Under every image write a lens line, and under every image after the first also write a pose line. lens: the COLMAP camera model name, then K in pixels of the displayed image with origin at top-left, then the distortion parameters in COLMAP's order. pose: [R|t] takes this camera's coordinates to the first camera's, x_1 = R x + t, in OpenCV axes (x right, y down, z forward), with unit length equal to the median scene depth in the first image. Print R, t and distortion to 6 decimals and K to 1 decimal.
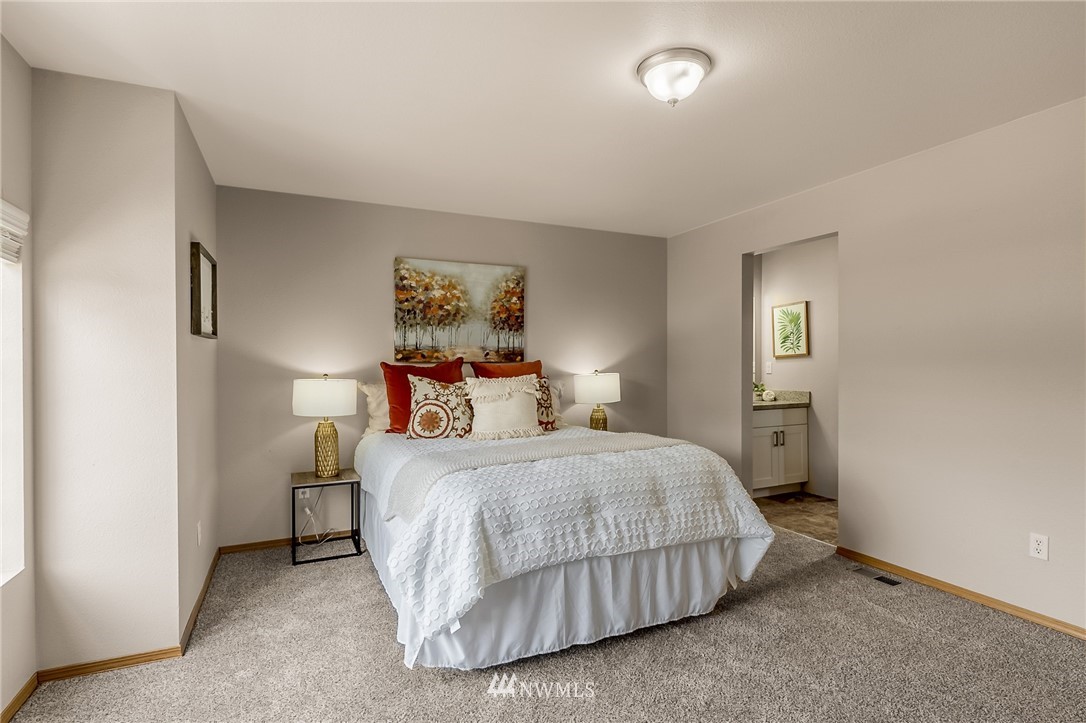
lens RADIAL K [[545.6, 0, 549.2], [0, 545.6, 366.4], [0, 0, 1]] dist [0.001609, -0.002200]
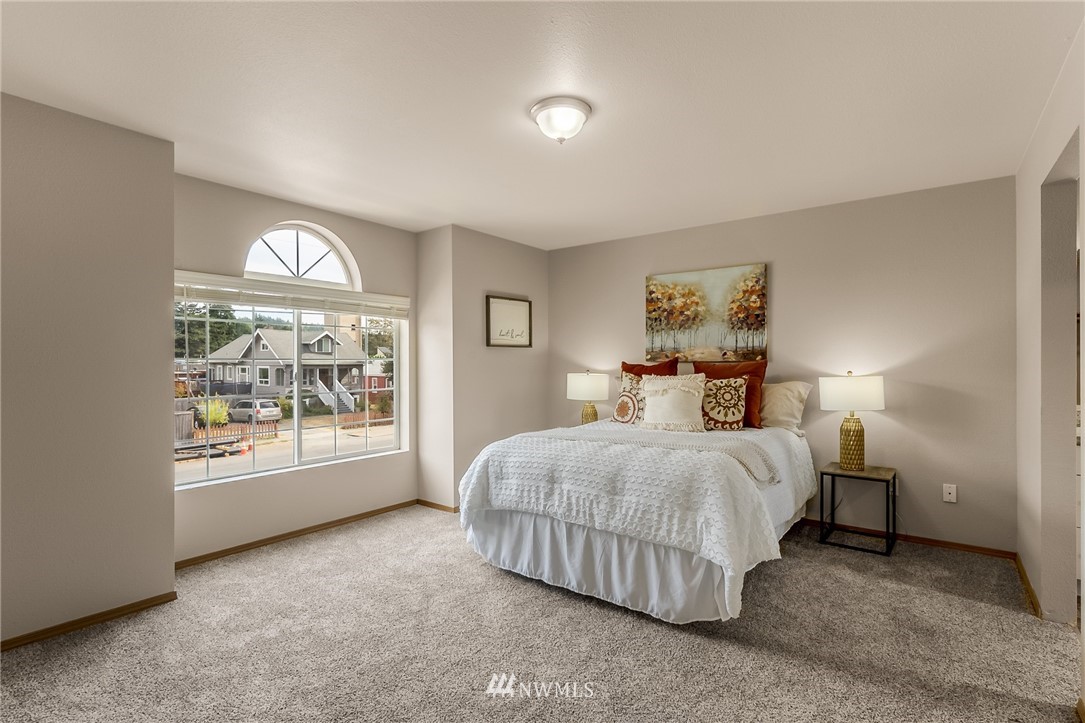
lens RADIAL K [[545.1, 0, 547.8], [0, 545.1, 358.8], [0, 0, 1]] dist [0.001609, -0.002200]
pose [[0.448674, -0.003590, -0.893688, 0.707369], [-0.005129, 0.999965, -0.006592, -0.004855], [0.893681, 0.007541, 0.448640, 0.247521]]
